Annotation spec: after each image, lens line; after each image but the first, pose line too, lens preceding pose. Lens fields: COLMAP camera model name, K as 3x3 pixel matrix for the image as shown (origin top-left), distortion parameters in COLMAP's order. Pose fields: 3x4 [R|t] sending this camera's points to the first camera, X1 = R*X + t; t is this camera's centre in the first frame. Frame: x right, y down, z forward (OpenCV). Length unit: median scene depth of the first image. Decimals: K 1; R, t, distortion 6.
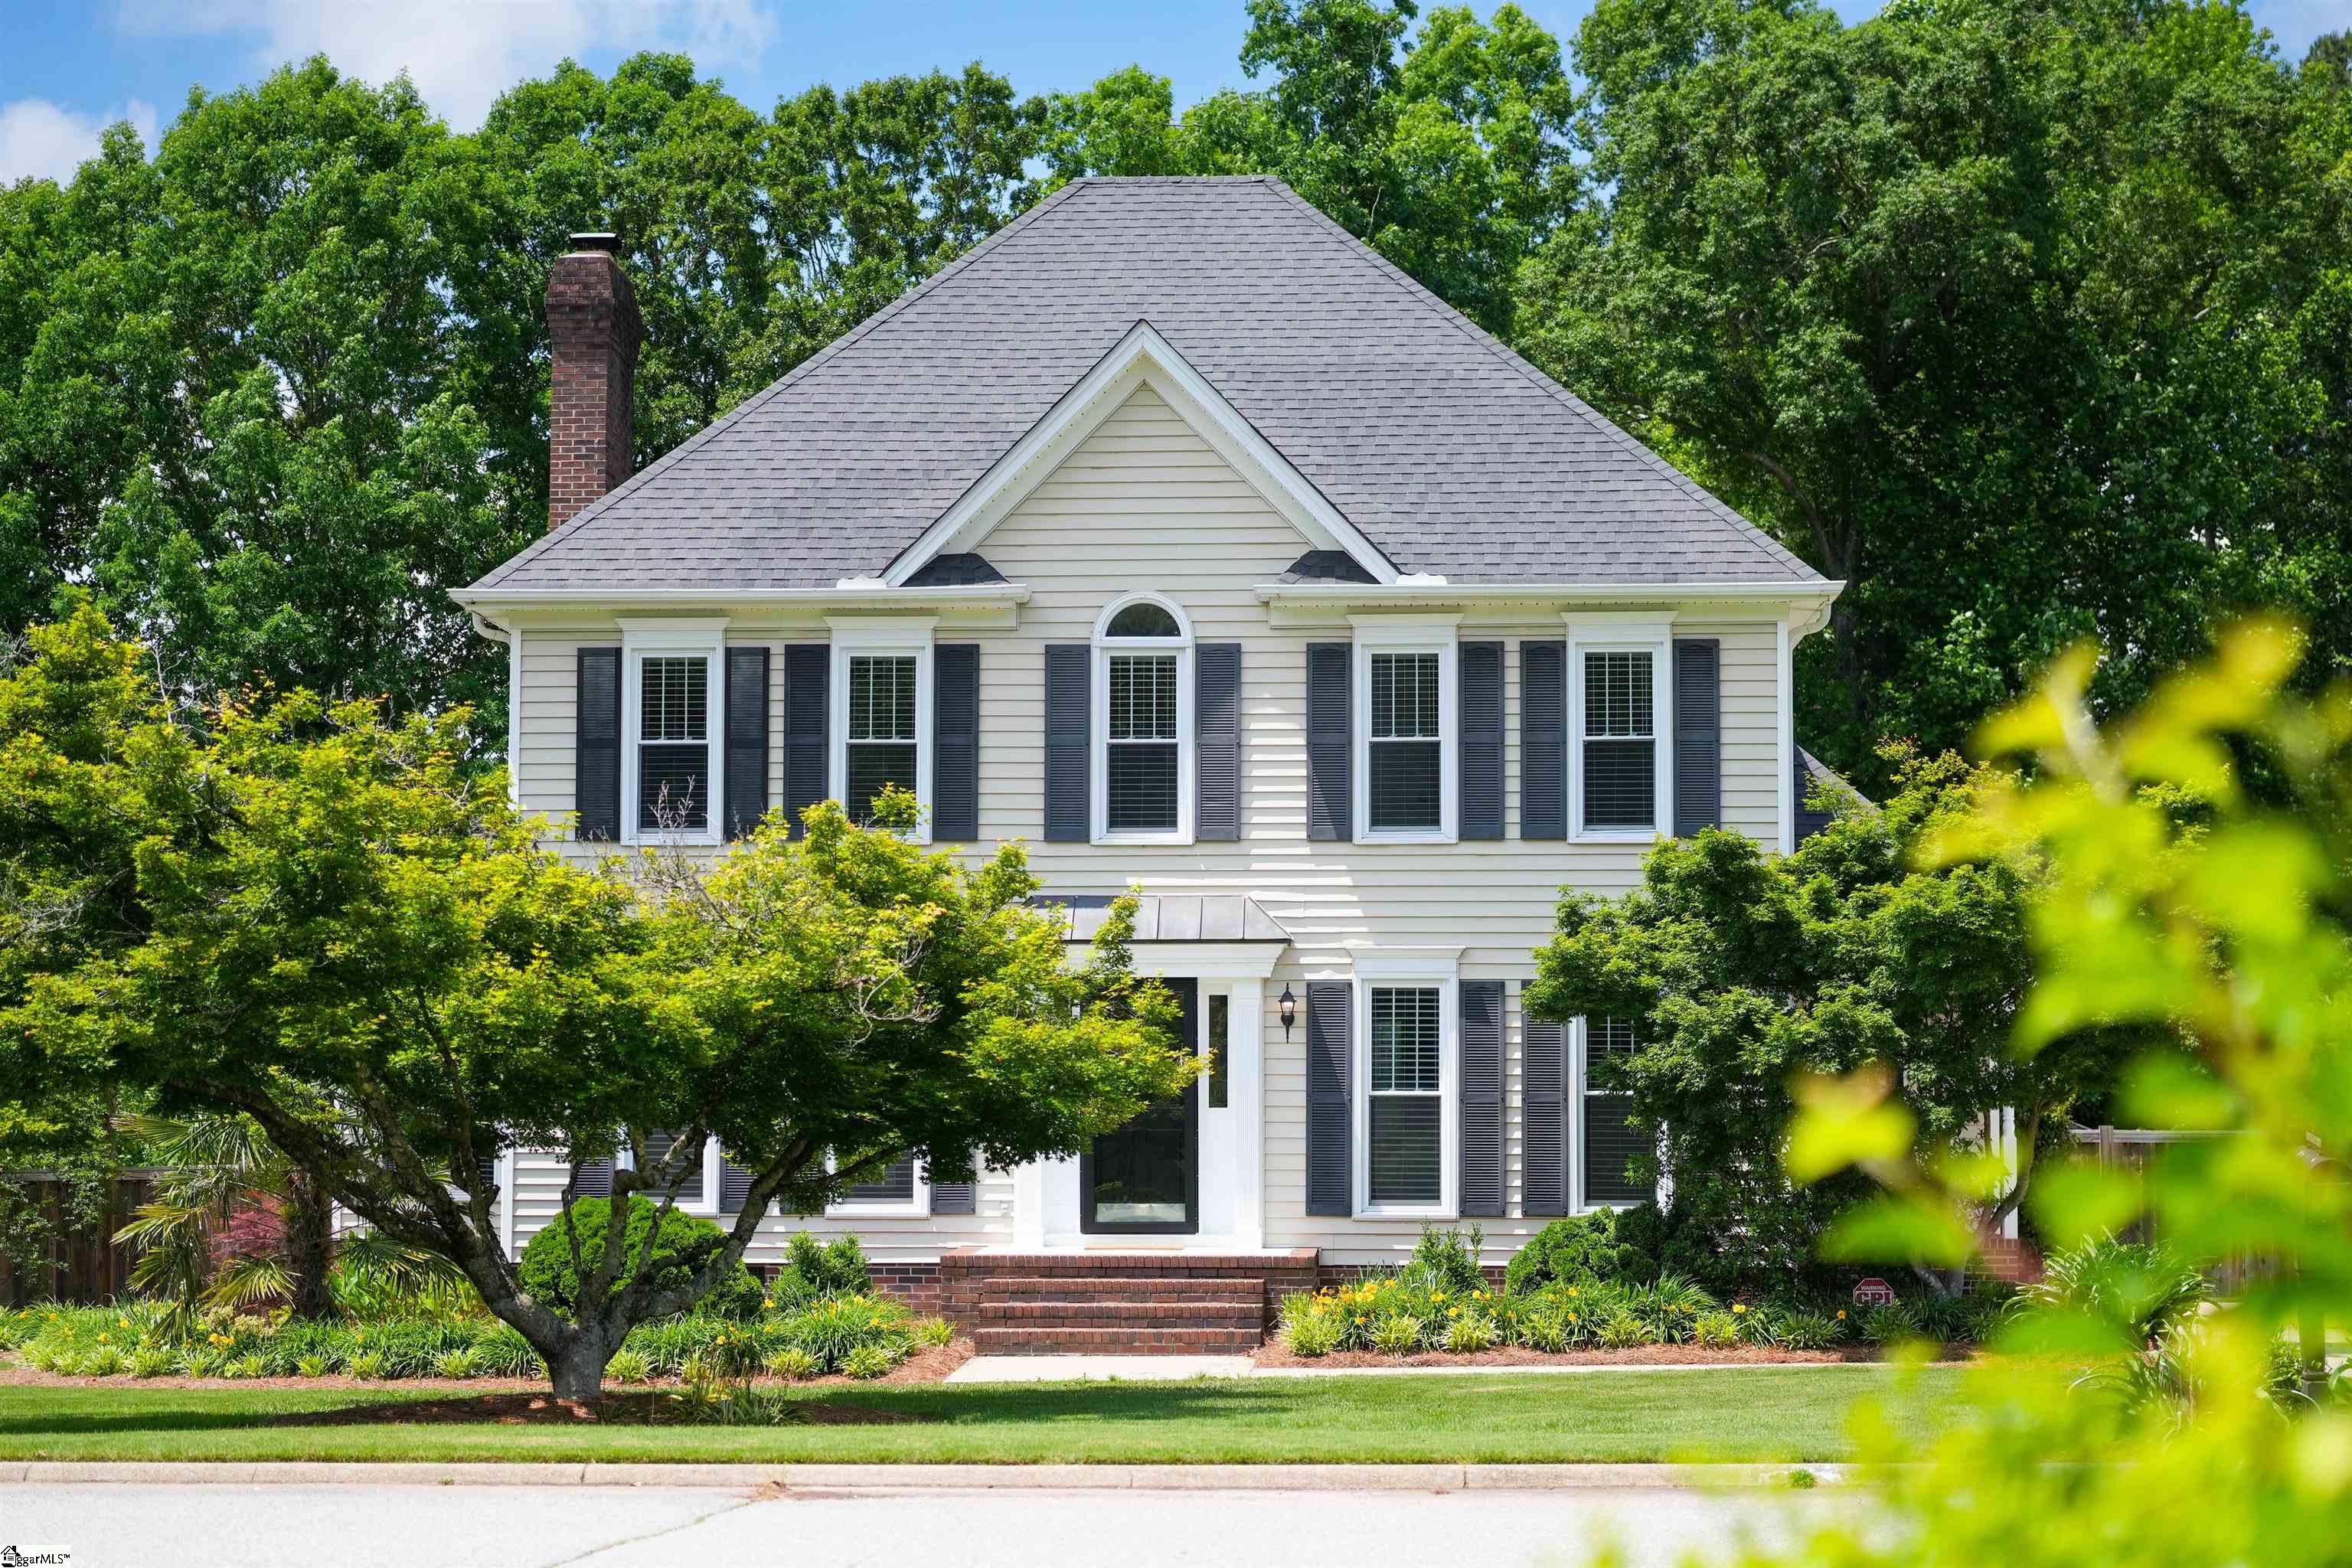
lens RADIAL K [[3245.5, 0, 1174.4], [0, 3245.5, 796.8], [0, 0, 1]] dist [-0.051336, 0.000000]
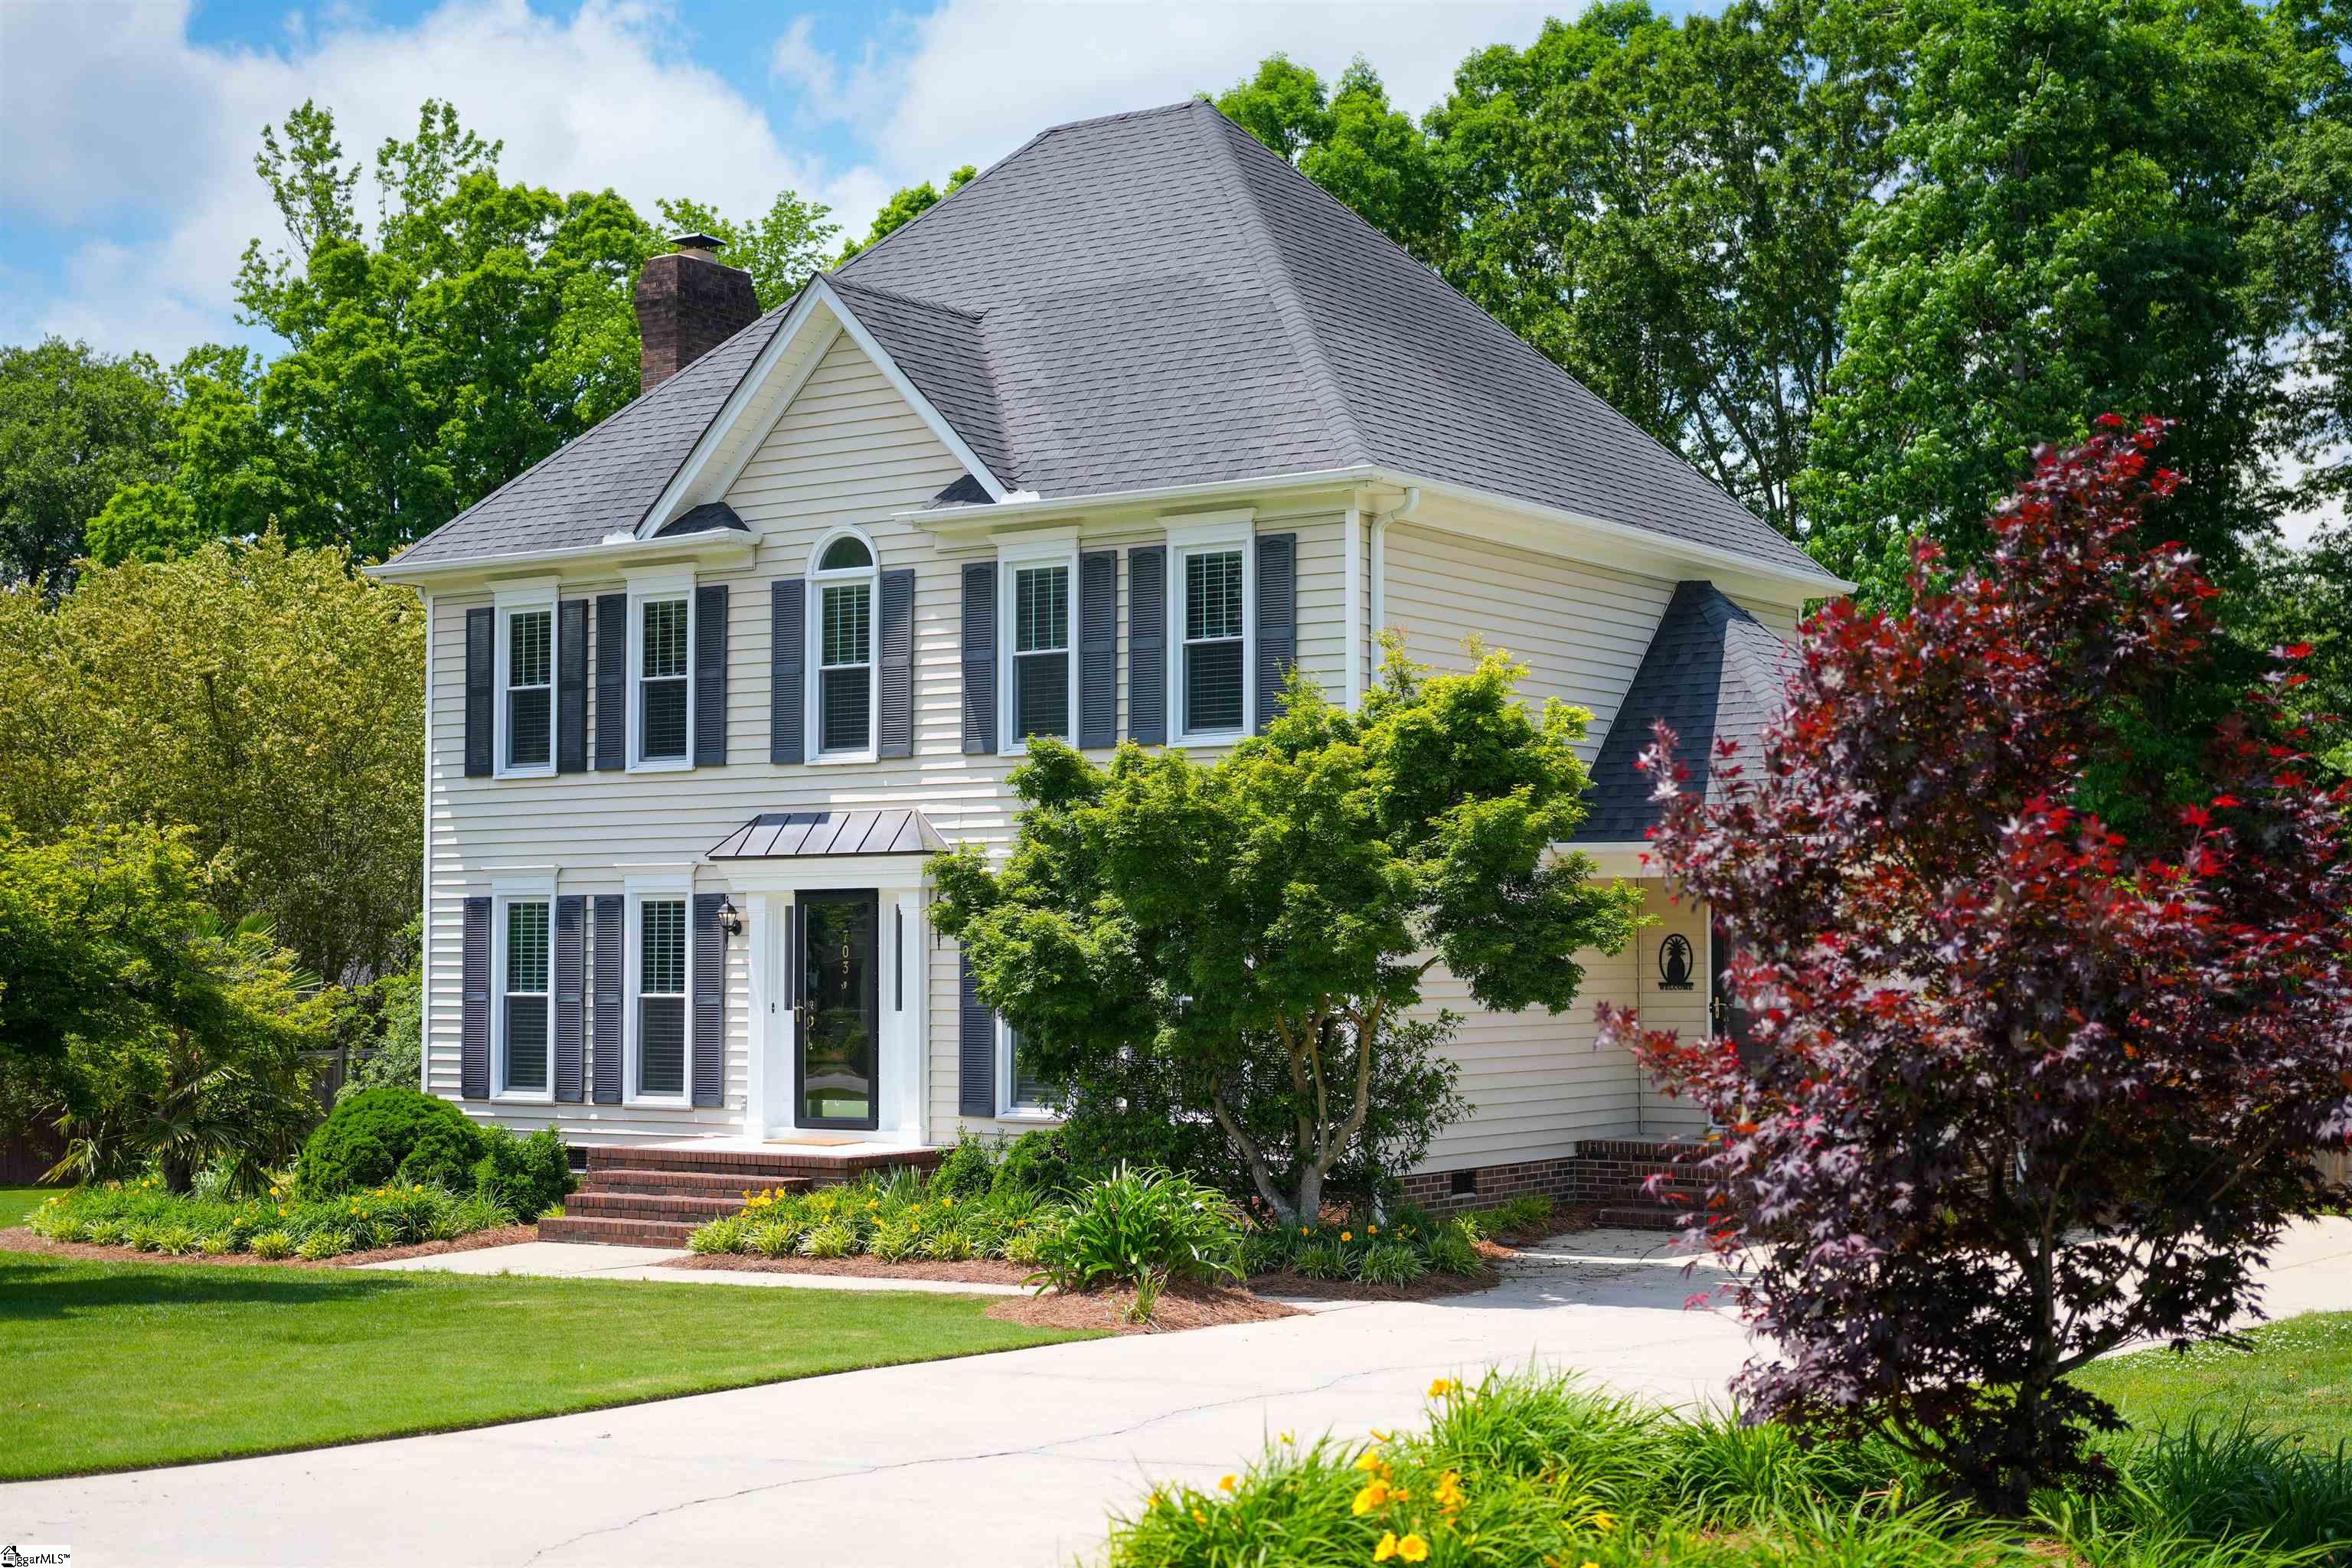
lens RADIAL K [[3245.5, 0, 1176.7], [0, 3245.5, 760.3], [0, 0, 1]] dist [-0.051336, 0.000000]
pose [[0.856043, -0.035871, -0.515658, 0.635178], [0.052834, 0.998436, 0.018256, -0.000164], [0.514197, -0.042872, 0.856600, 0.144337]]
